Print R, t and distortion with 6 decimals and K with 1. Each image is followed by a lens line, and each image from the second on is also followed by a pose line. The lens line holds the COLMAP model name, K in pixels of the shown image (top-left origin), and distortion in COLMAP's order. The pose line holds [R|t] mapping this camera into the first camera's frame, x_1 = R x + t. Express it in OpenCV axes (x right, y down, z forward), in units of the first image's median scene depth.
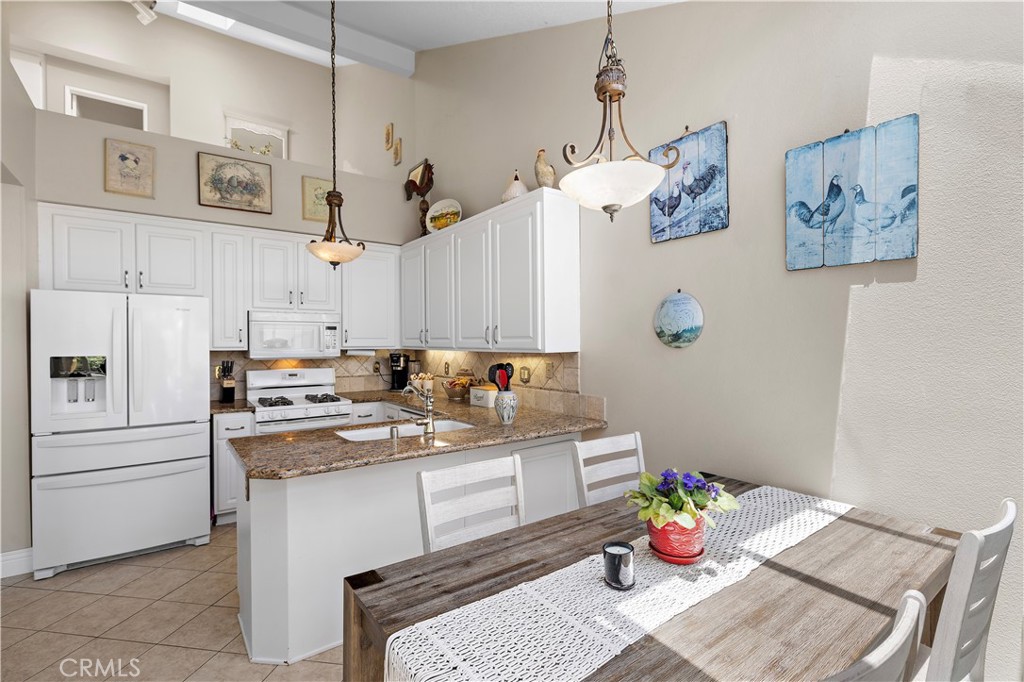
lens RADIAL K [[462.3, 0, 512.4], [0, 462.3, 349.6], [0, 0, 1]] dist [-0.011135, 0.005179]
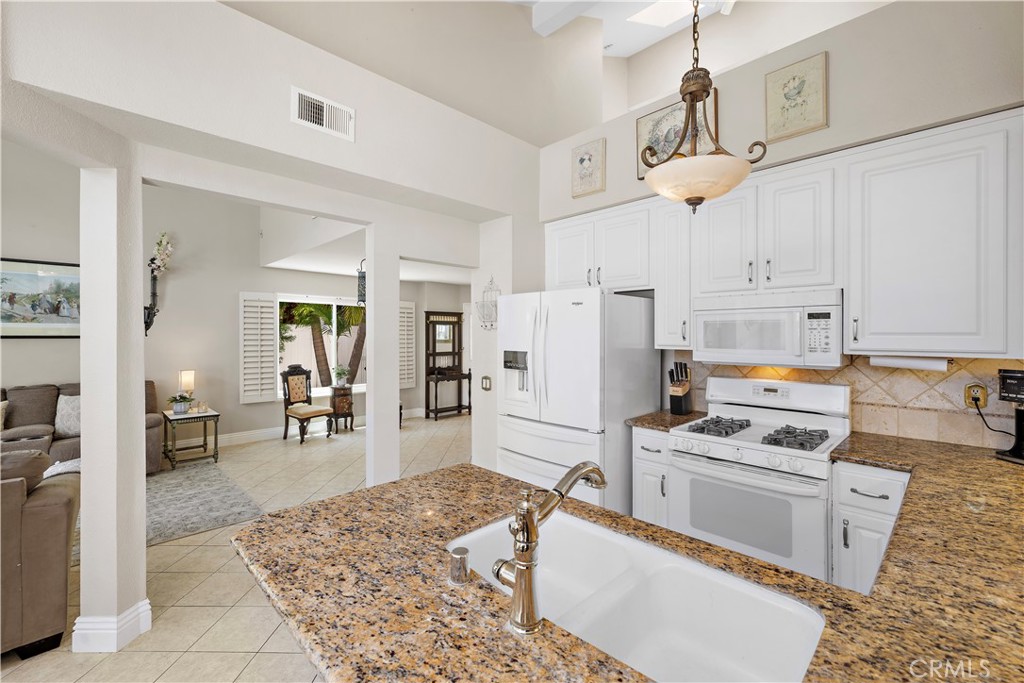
lens RADIAL K [[432.5, 0, 508.9], [0, 432.5, 333.9], [0, 0, 1]] dist [-0.001296, -0.000380]
pose [[0.132578, 0.002147, -0.991170, 0.111968], [-0.015405, 0.999881, 0.000106, -0.026323], [0.991053, 0.015255, 0.132595, 0.785761]]
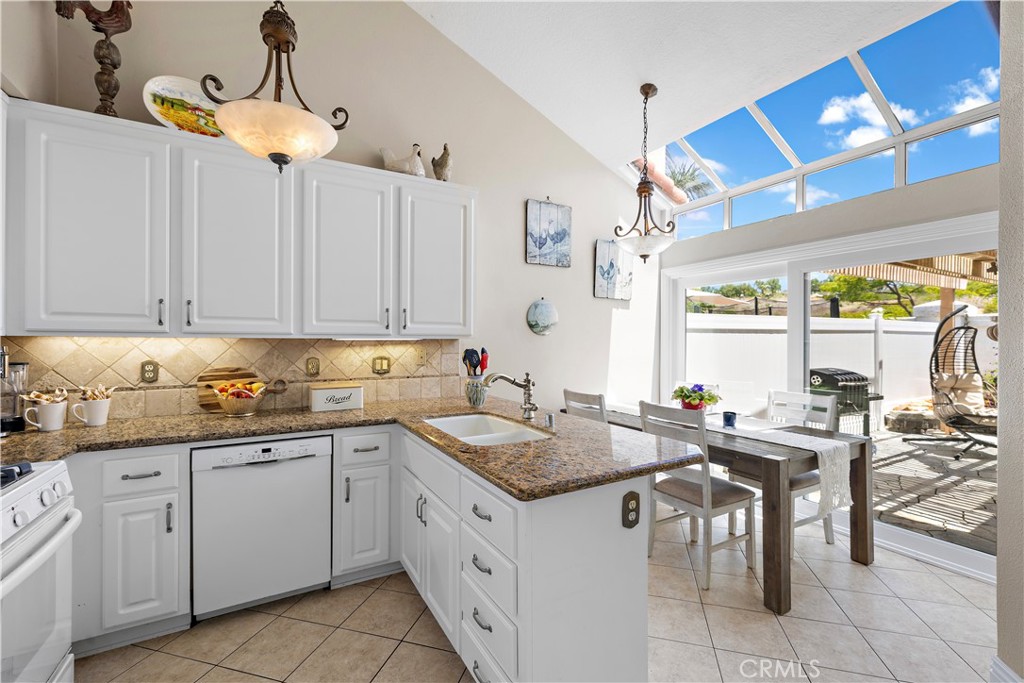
lens RADIAL K [[432.5, 0, 509.6], [0, 432.5, 340.3], [0, 0, 1]] dist [-0.001296, -0.000380]
pose [[0.125818, 0.005801, 0.992036, -0.908846], [0.013968, 0.999873, -0.007618, 0.019206], [-0.991955, 0.014815, 0.125721, 0.769329]]
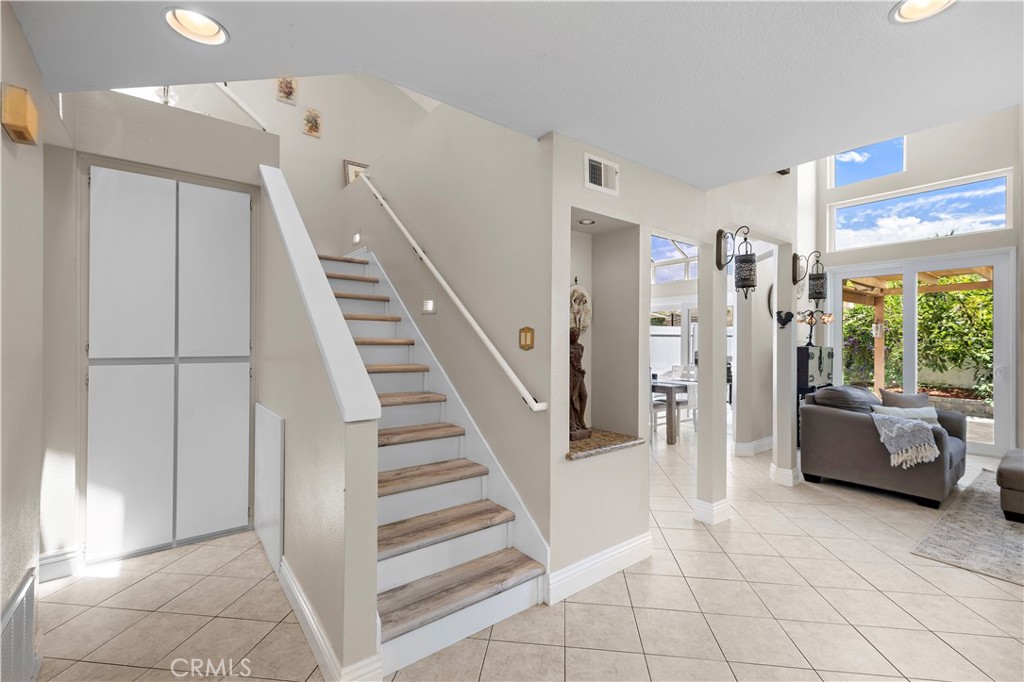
lens RADIAL K [[432.5, 0, 498.7], [0, 432.5, 343.3], [0, 0, 1]] dist [-0.001296, -0.000380]
pose [[-0.000323, 0.001882, 0.999998, -2.019161], [0.011694, 0.999930, -0.001878, 0.024551], [-0.999932, 0.011694, -0.000345, 1.158016]]
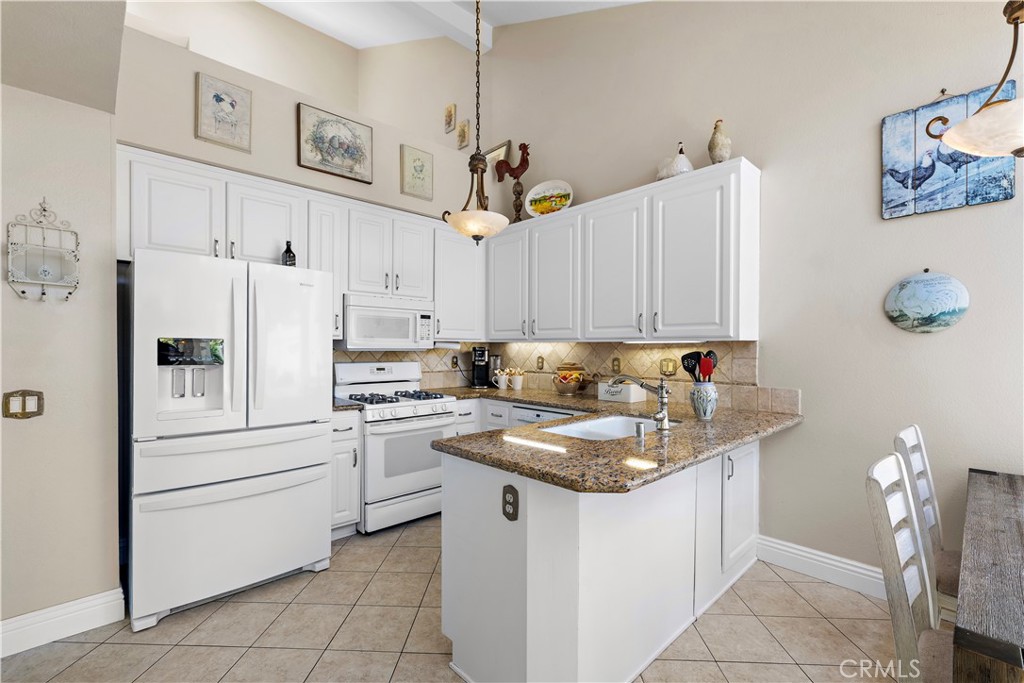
lens RADIAL K [[432.5, 0, 509.4], [0, 432.5, 353.9], [0, 0, 1]] dist [-0.001296, -0.000380]
pose [[0.993591, 0.005791, 0.112885, -0.460329], [-0.005661, 0.999983, -0.001469, 0.036641], [-0.112891, 0.000820, 0.993607, 0.200745]]
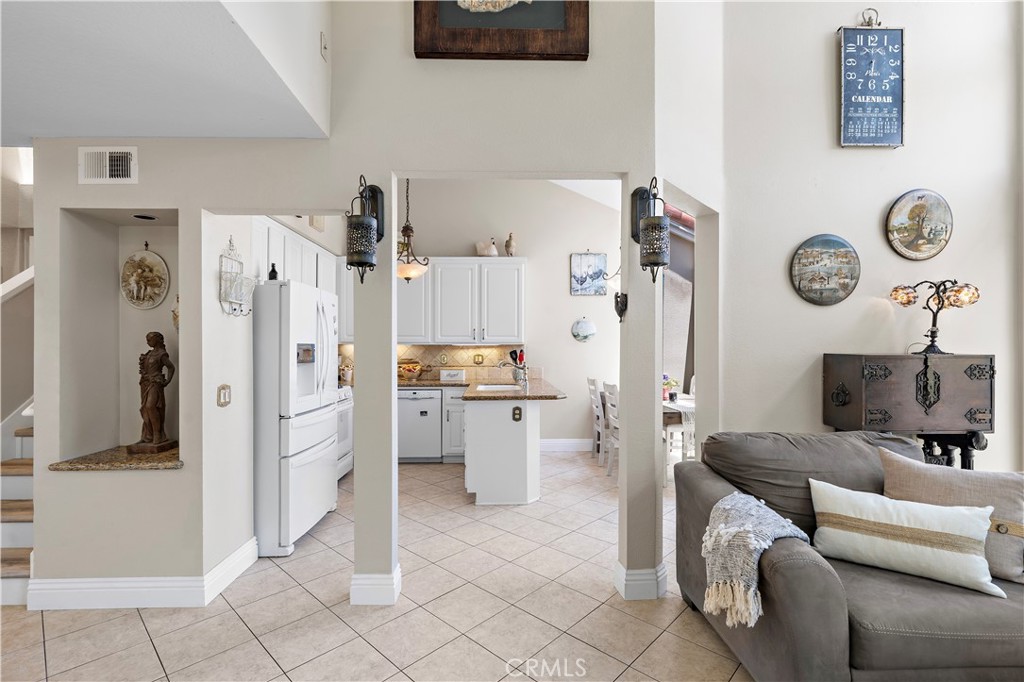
lens RADIAL K [[462.3, 0, 509.3], [0, 462.3, 346.5], [0, 0, 1]] dist [-0.011135, 0.005179]
pose [[0.575575, 0.004388, 0.817737, -1.468748], [0.011684, 0.999839, -0.013589, 0.038934], [-0.817665, 0.017376, 0.575432, -0.029662]]
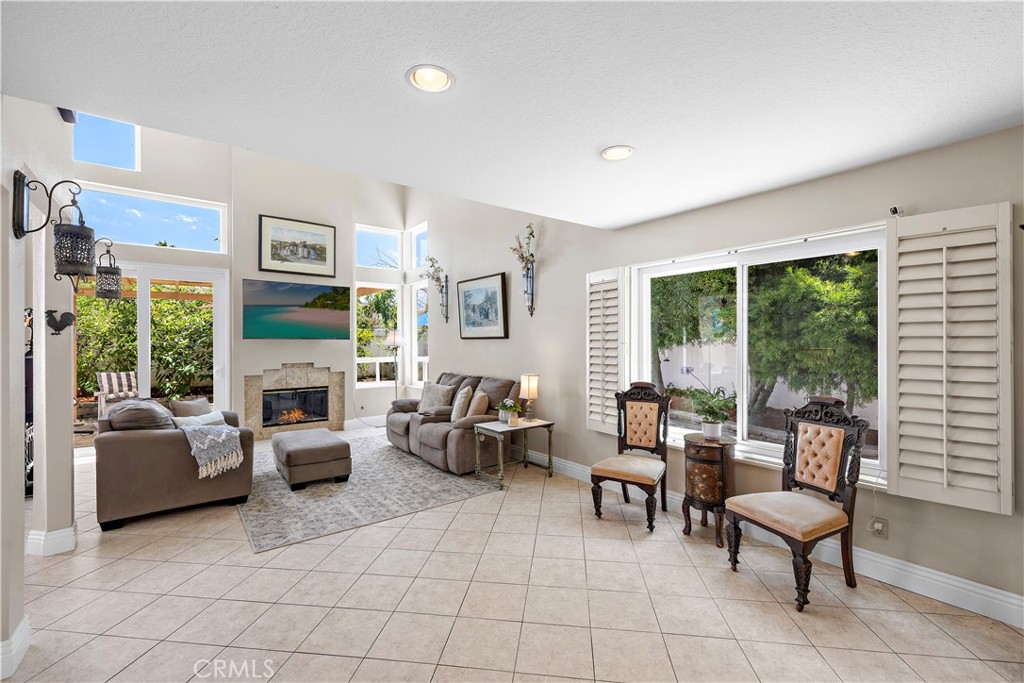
lens RADIAL K [[432.5, 0, 512.0], [0, 432.5, 344.2], [0, 0, 1]] dist [-0.001296, -0.000380]
pose [[-0.999665, 0.011415, -0.023247, -1.663843], [0.010919, 0.999712, 0.021349, -0.002087], [0.023484, 0.021088, -0.999502, 1.250241]]
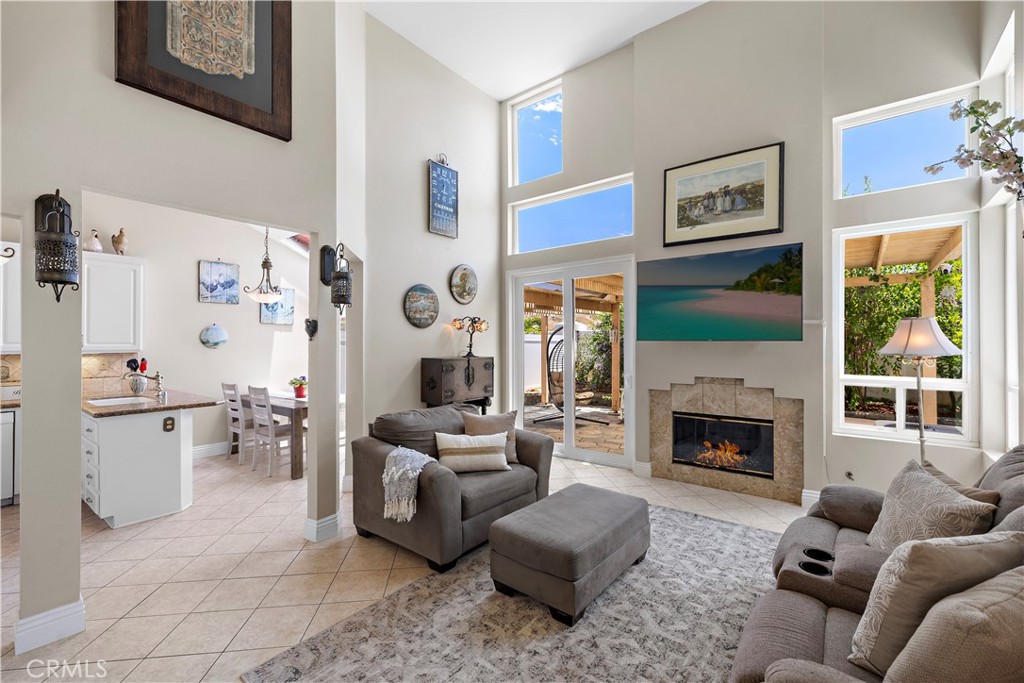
lens RADIAL K [[432.5, 0, 509.6], [0, 432.5, 342.7], [0, 0, 1]] dist [-0.001296, -0.000380]
pose [[-0.257933, 0.009186, 0.966119, -1.817074], [0.020390, 0.999784, -0.004063, 0.005677], [-0.965948, 0.018651, -0.258064, 0.084636]]
